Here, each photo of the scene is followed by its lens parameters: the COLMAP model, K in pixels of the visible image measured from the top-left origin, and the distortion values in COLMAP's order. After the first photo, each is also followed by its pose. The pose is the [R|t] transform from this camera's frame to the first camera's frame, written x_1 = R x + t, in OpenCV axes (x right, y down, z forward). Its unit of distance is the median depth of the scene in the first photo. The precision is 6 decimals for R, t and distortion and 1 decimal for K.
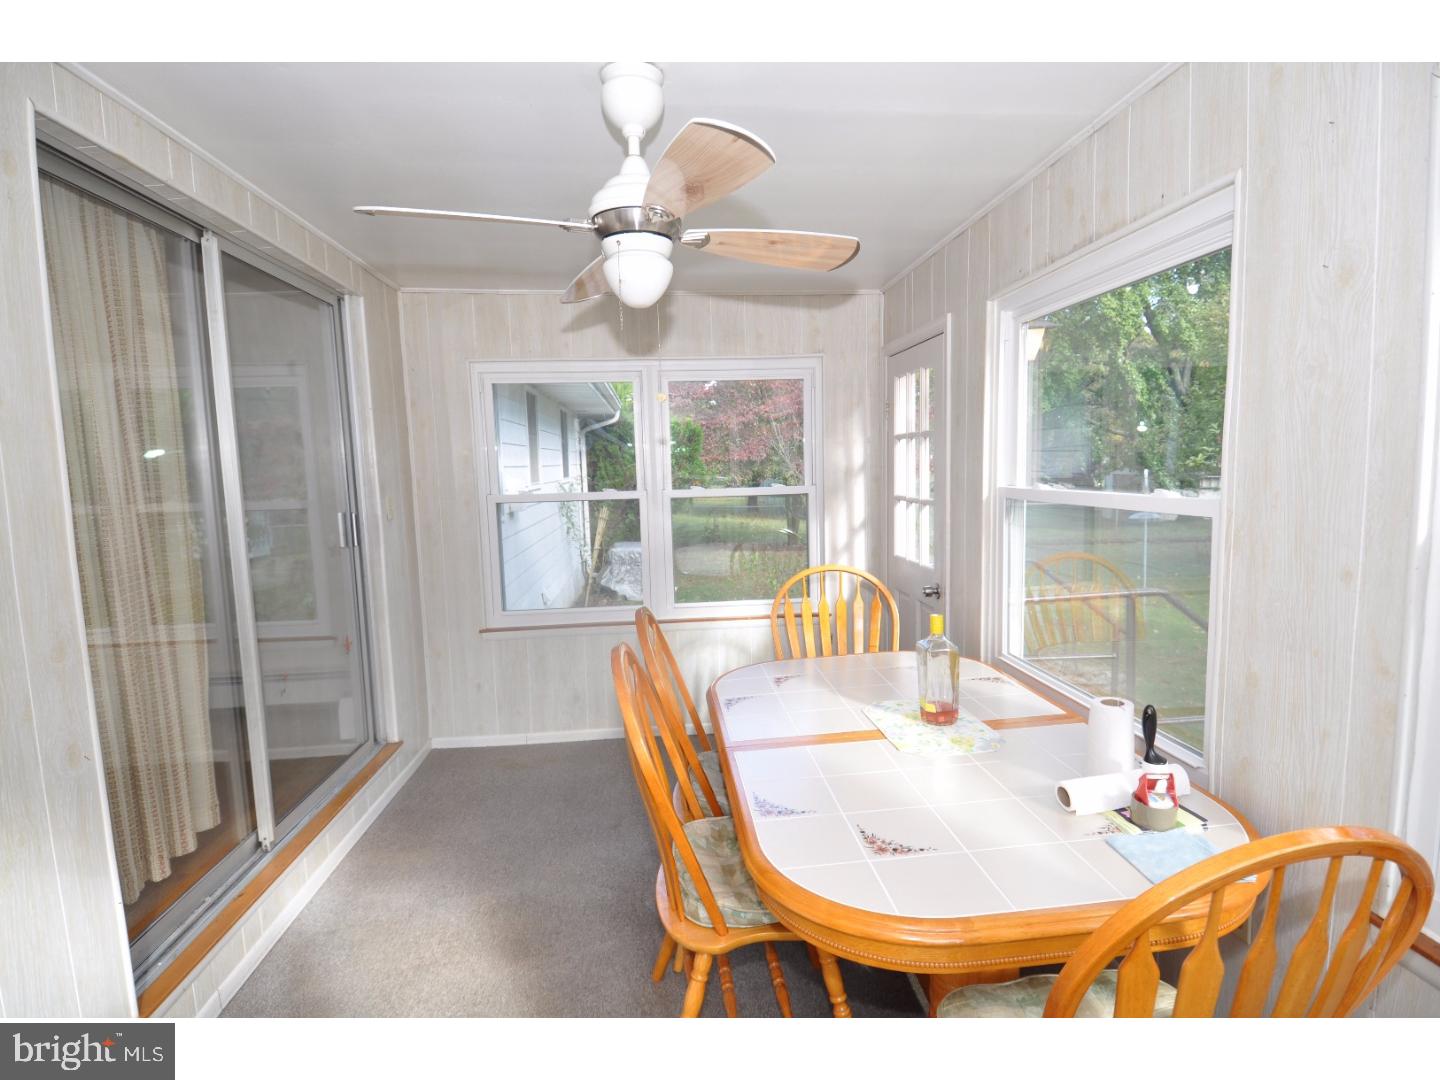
lens RADIAL K [[744.9, 0, 718.4], [0, 744.9, 541.1], [0, 0, 1]] dist [0.042642, -0.044614]
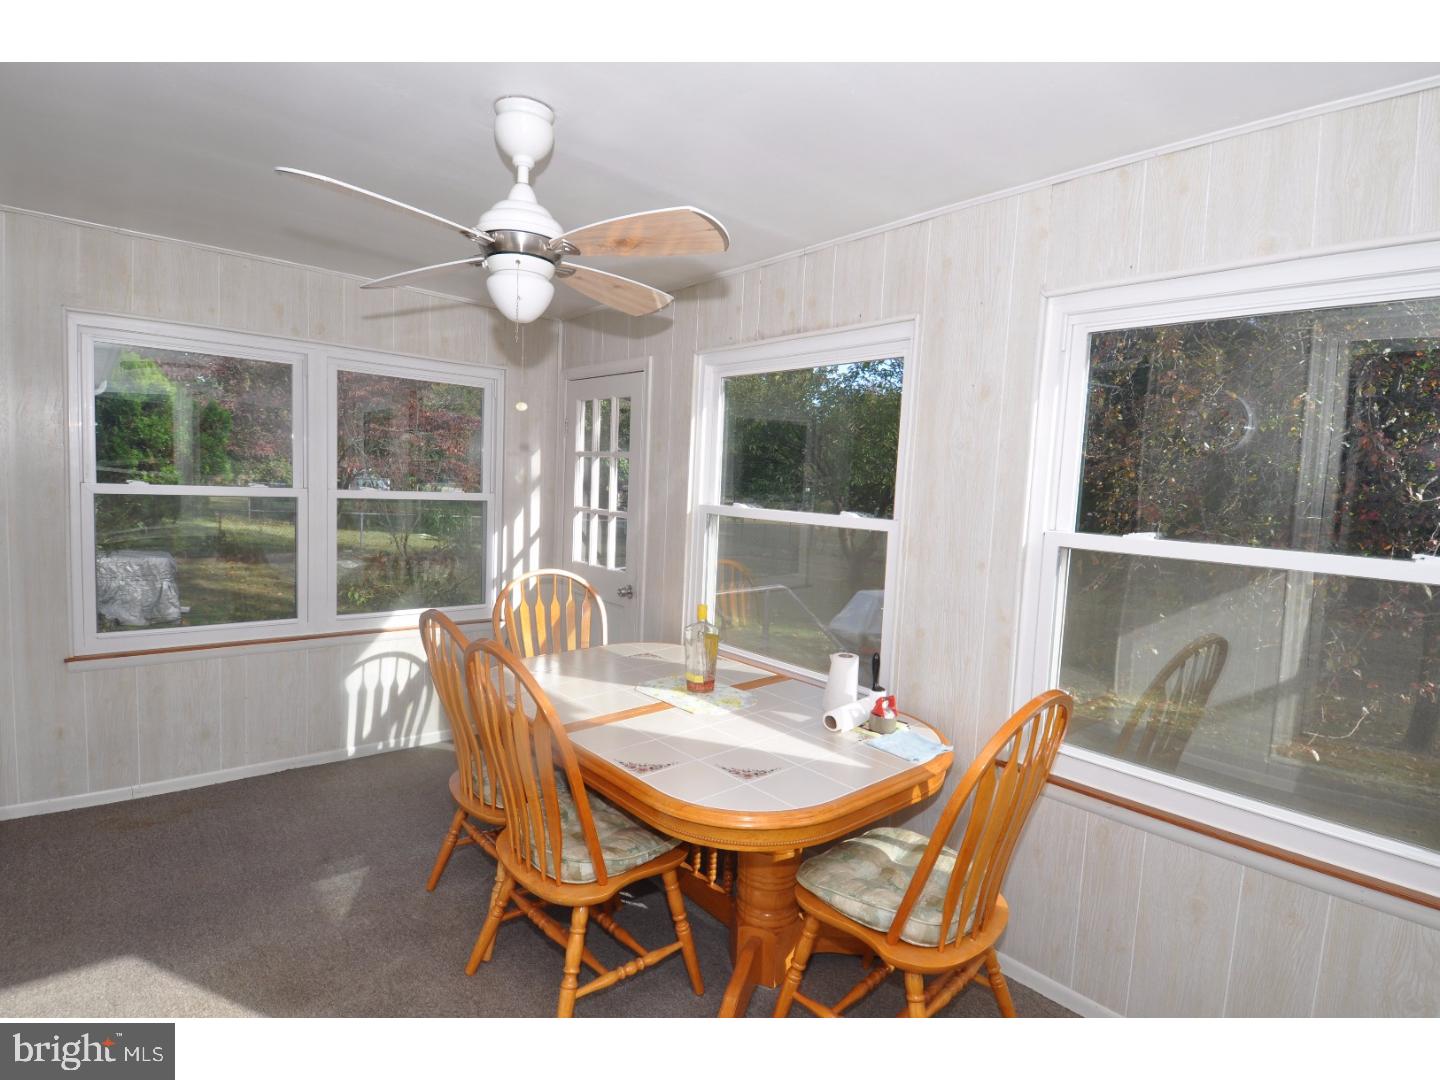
lens RADIAL K [[744.9, 0, 717.9], [0, 744.9, 543.5], [0, 0, 1]] dist [0.042642, -0.044614]
pose [[0.810212, 0.014402, 0.585959, -0.446560], [-0.005706, 0.999845, -0.016684, 0.017827], [-0.586109, 0.010174, 0.810169, -0.029966]]
